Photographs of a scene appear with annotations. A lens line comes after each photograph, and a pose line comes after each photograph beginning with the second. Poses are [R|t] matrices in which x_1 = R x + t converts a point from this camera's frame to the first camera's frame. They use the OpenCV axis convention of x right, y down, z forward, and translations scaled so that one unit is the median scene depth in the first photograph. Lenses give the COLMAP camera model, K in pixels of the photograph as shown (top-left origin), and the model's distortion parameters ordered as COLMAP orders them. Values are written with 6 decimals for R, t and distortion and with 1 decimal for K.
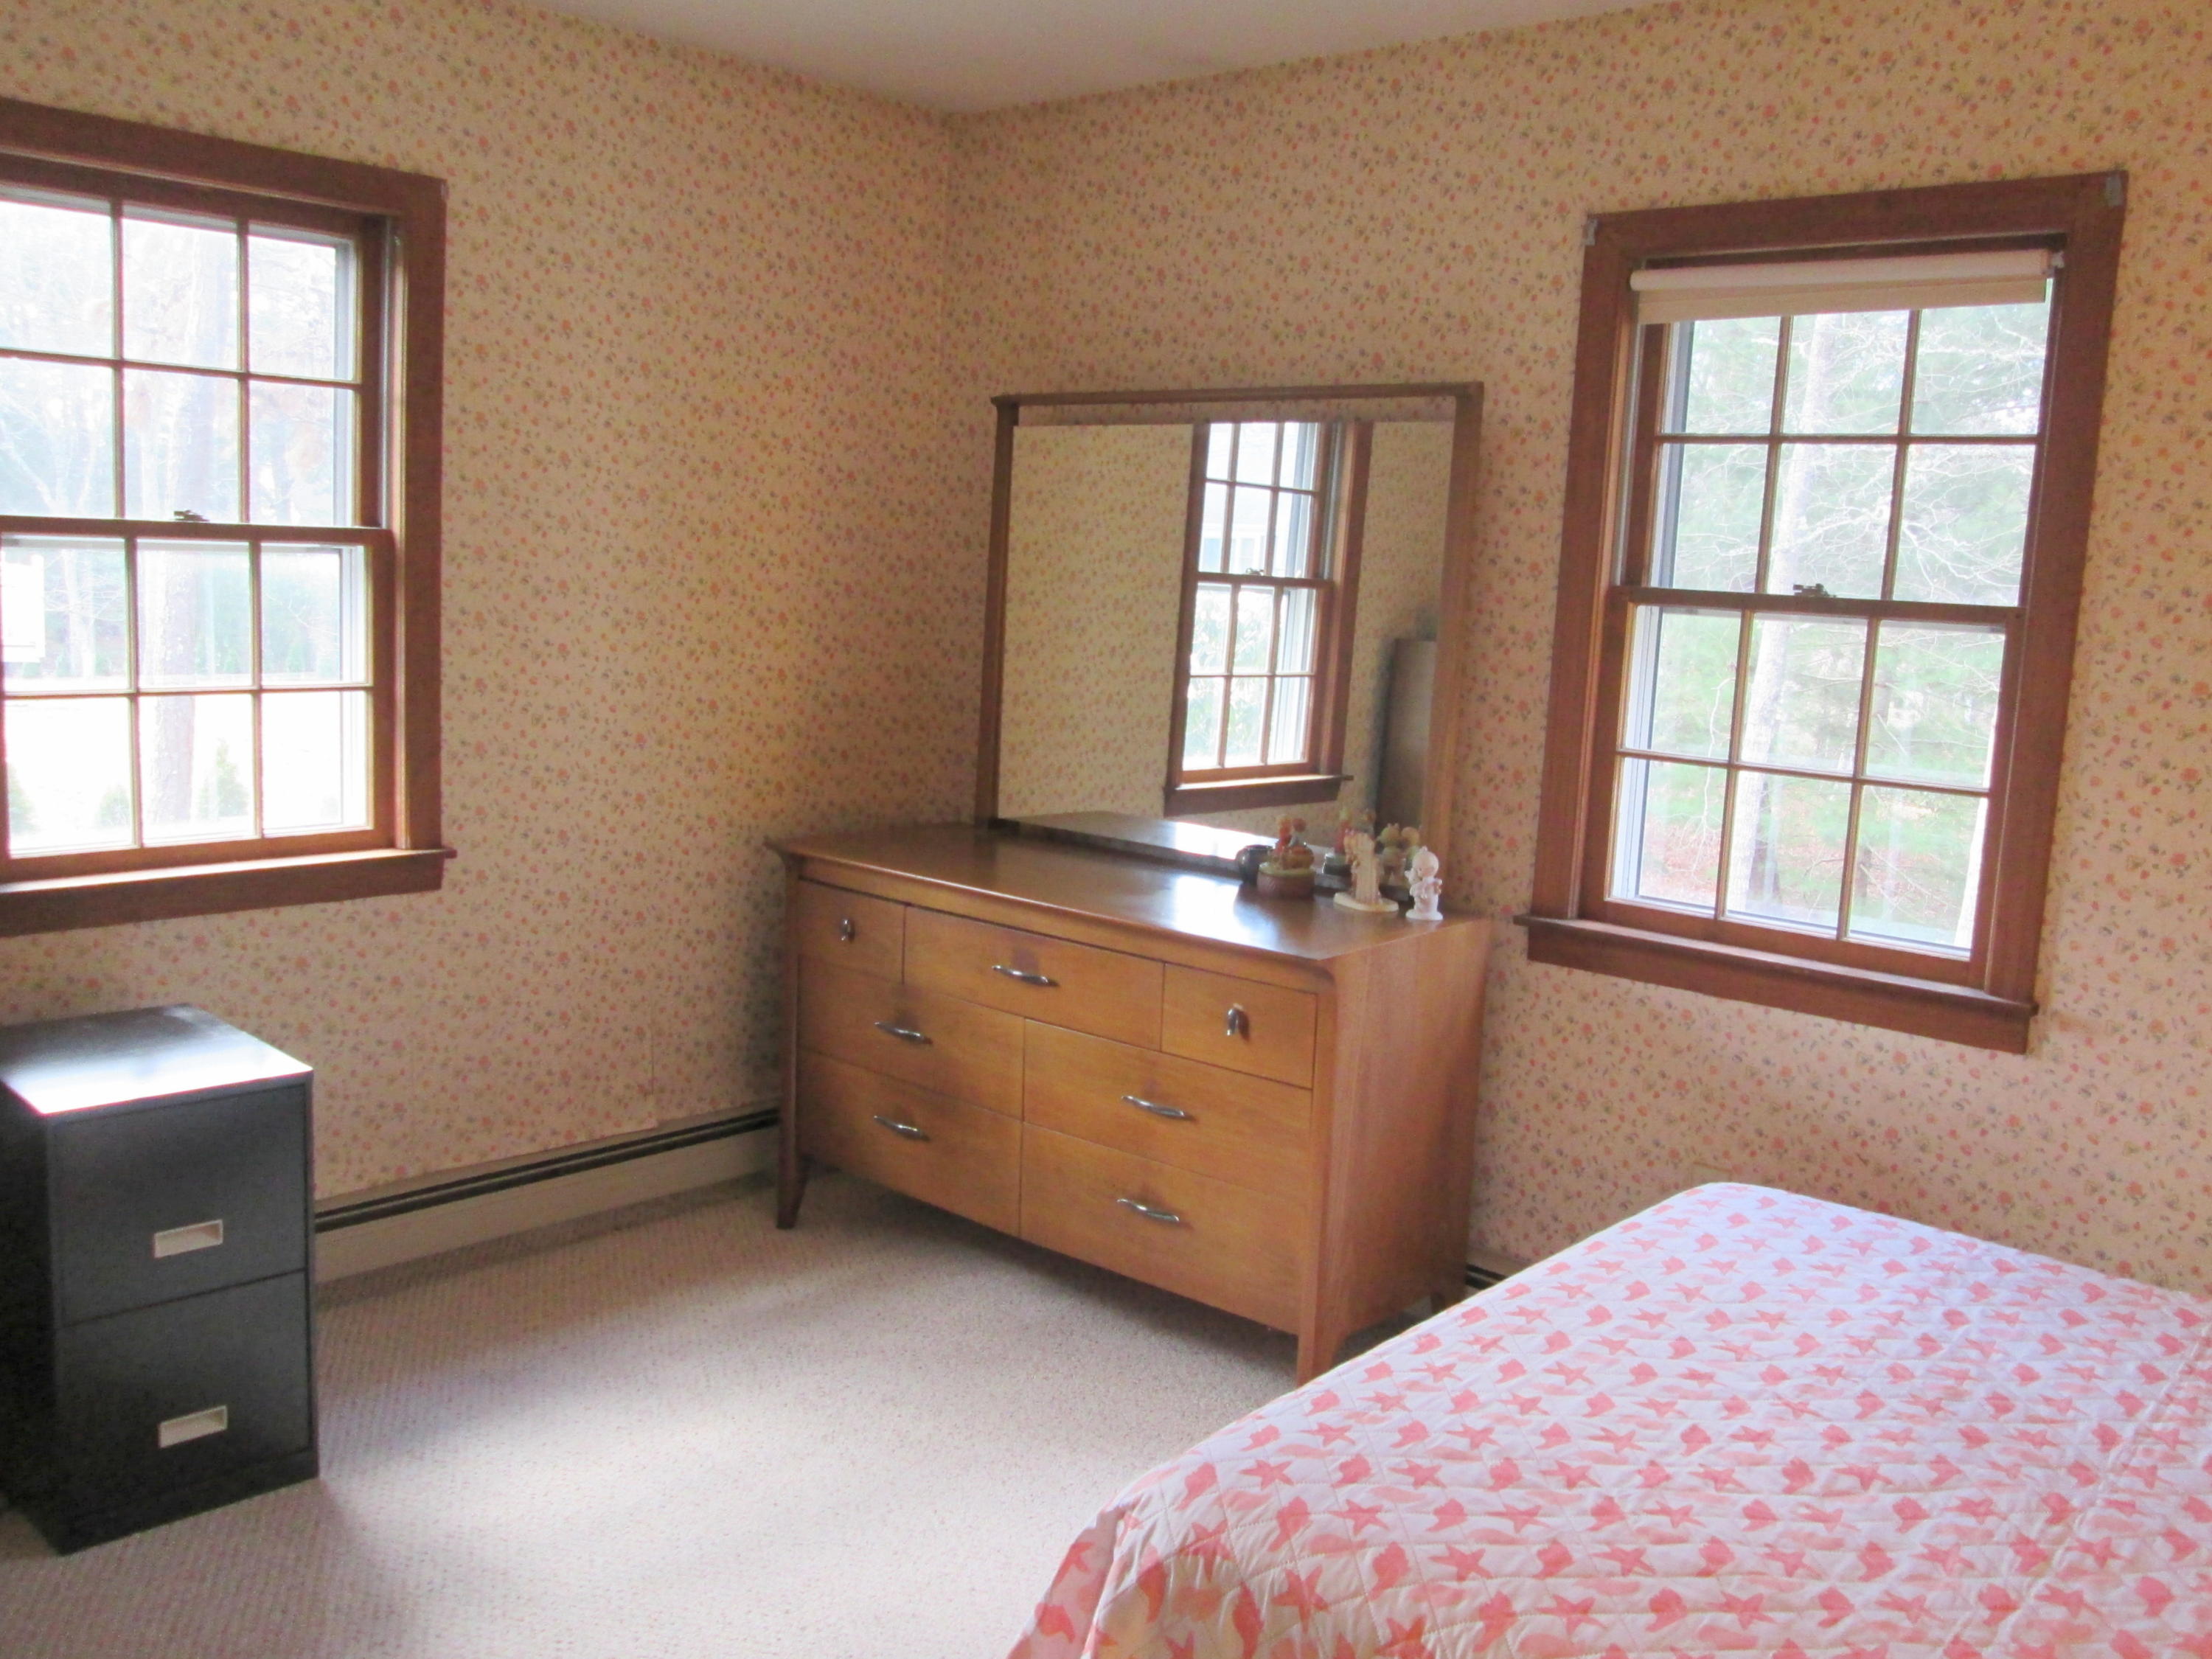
lens RADIAL K [[1890.0, 0, 1103.6], [0, 1890.0, 796.6], [0, 0, 1]] dist [-0.106776, 0.084198]
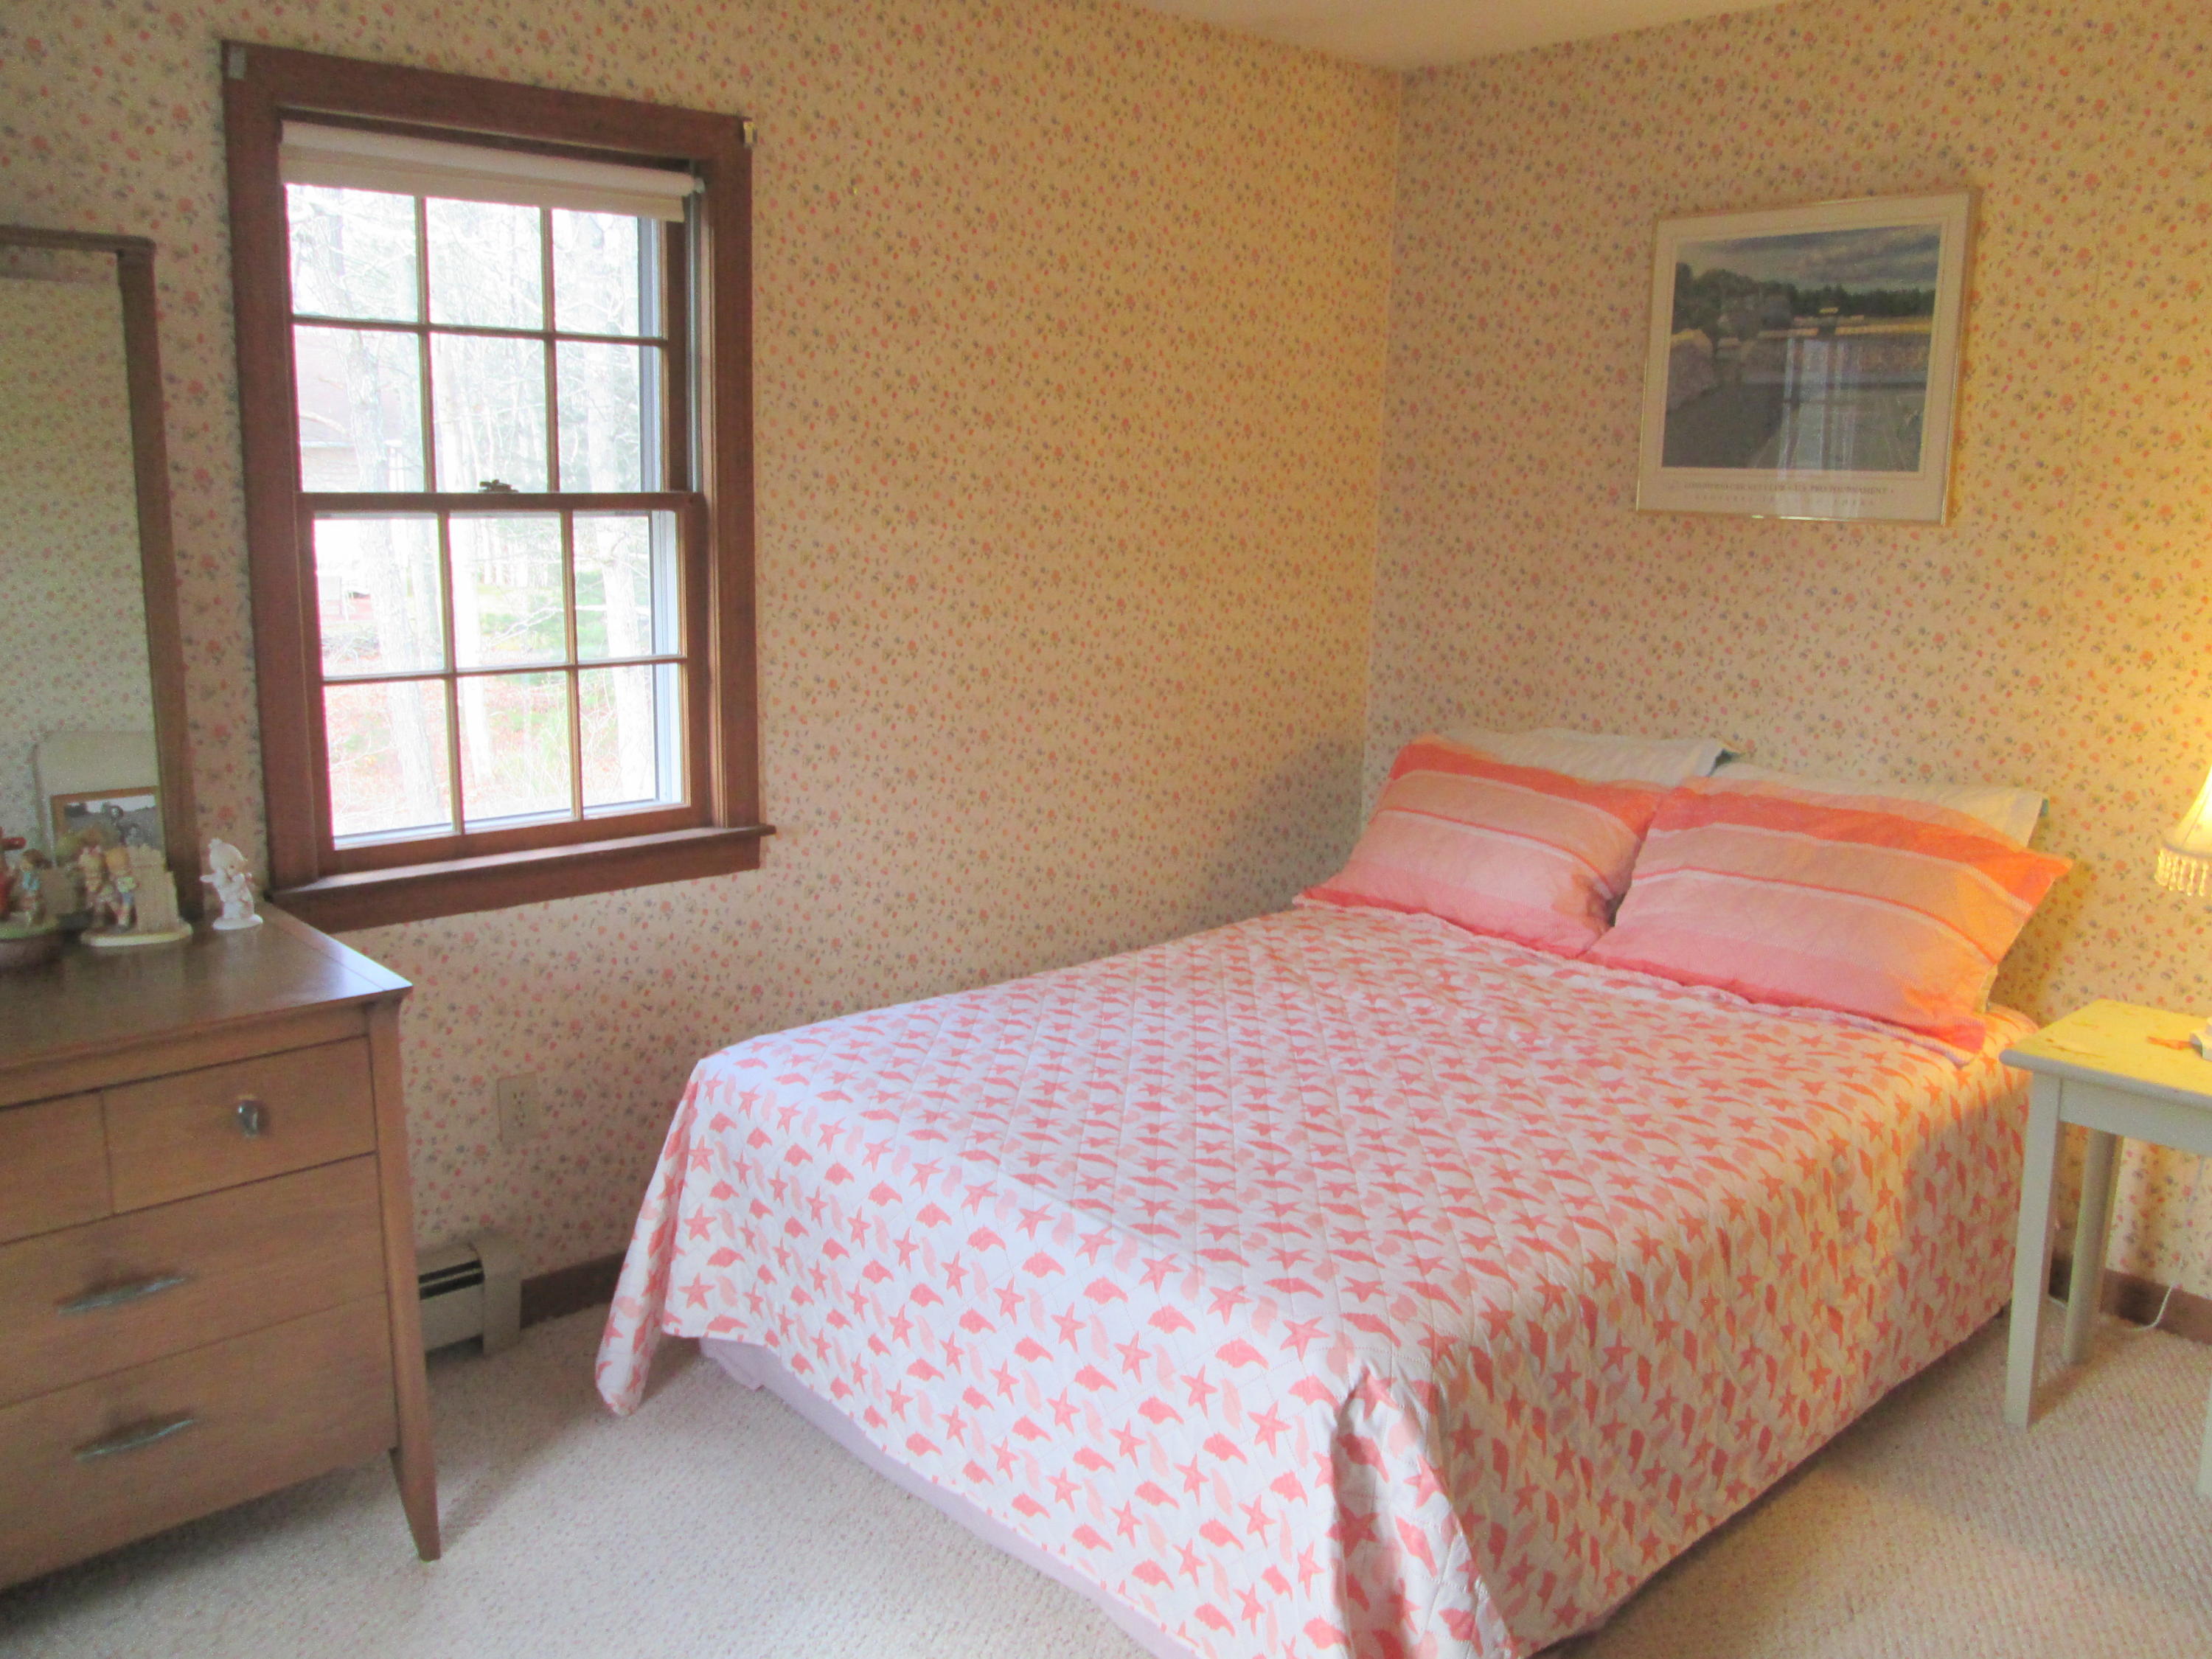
lens RADIAL K [[1792.7, 0, 1102.9], [0, 1792.7, 837.4], [0, 0, 1]] dist [-0.130866, 0.108549]
pose [[0.108952, -0.233562, 0.966219, -0.590360], [0.119493, 0.968034, 0.220526, -0.107748], [-0.986839, 0.091430, 0.133379, 0.631820]]
